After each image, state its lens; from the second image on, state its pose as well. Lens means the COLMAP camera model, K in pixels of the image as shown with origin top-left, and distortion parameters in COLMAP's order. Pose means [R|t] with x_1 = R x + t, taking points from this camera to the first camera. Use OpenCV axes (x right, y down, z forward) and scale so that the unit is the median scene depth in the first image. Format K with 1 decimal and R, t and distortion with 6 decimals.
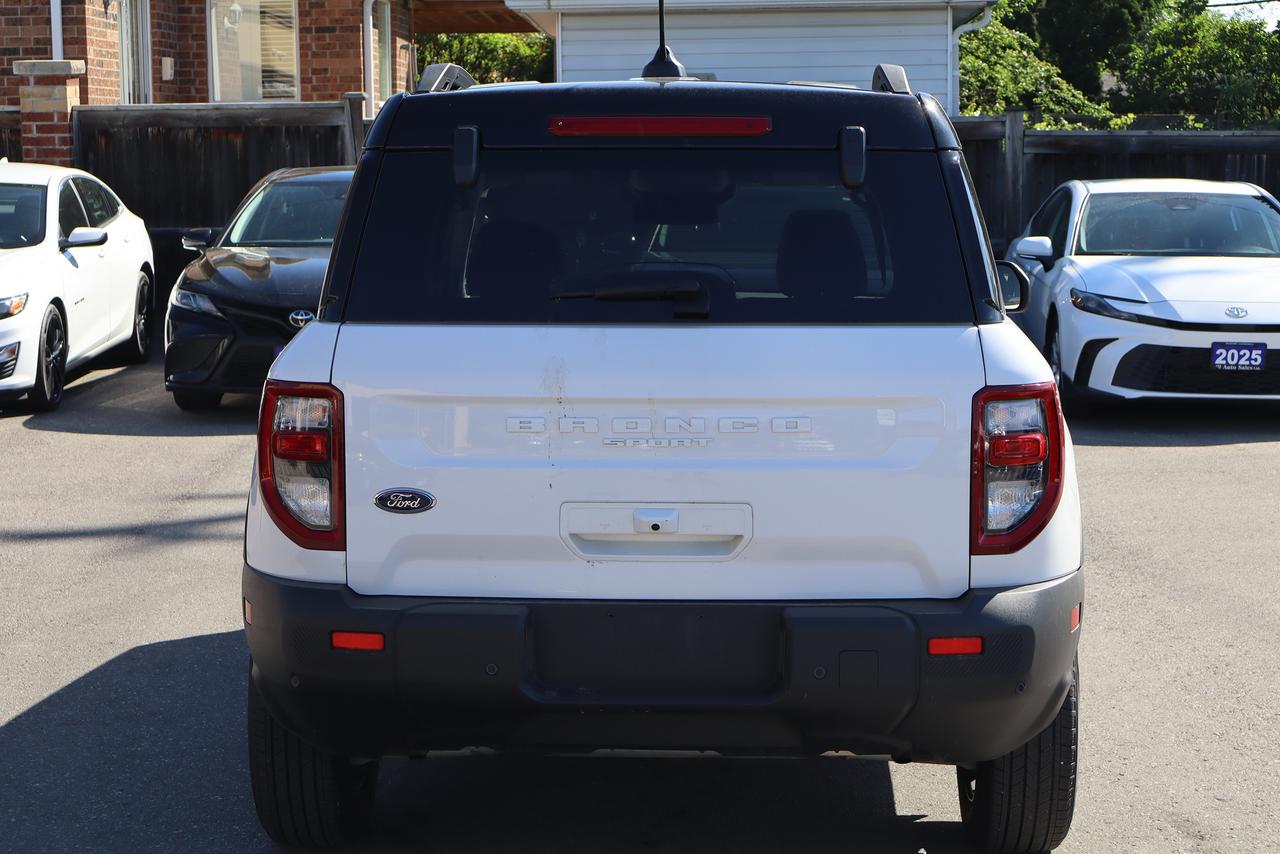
lens RADIAL K [[2572.7, 0, 640.0], [0, 2572.7, 427.0], [0, 0, 1]] dist [-0.047569, 0.068629]
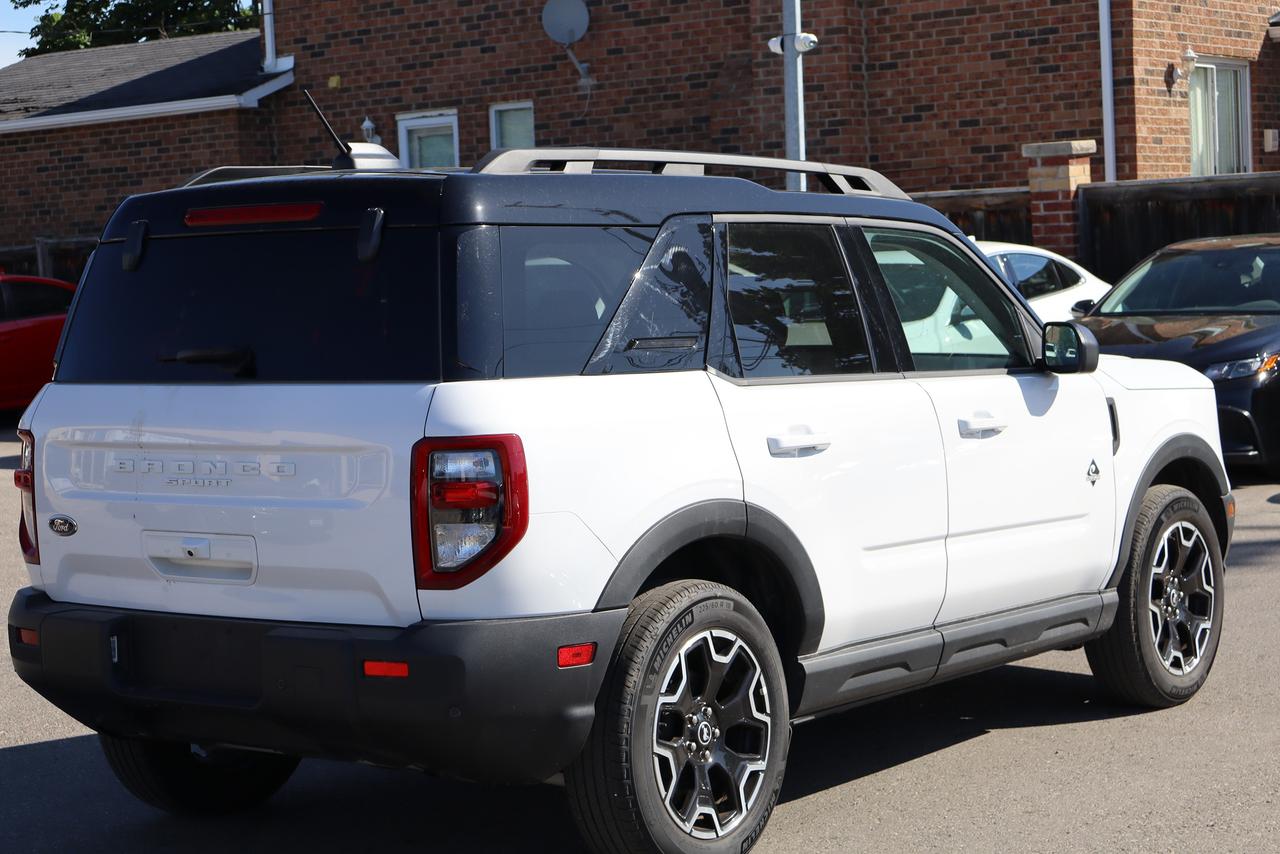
lens RADIAL K [[2572.7, 0, 640.0], [0, 2572.7, 427.0], [0, 0, 1]] dist [-0.047569, 0.068629]
pose [[0.822055, 0.006682, -0.569369, 0.231622], [-0.022569, 0.999528, -0.020854, 0.000154], [0.568961, 0.029993, 0.821817, 0.037473]]
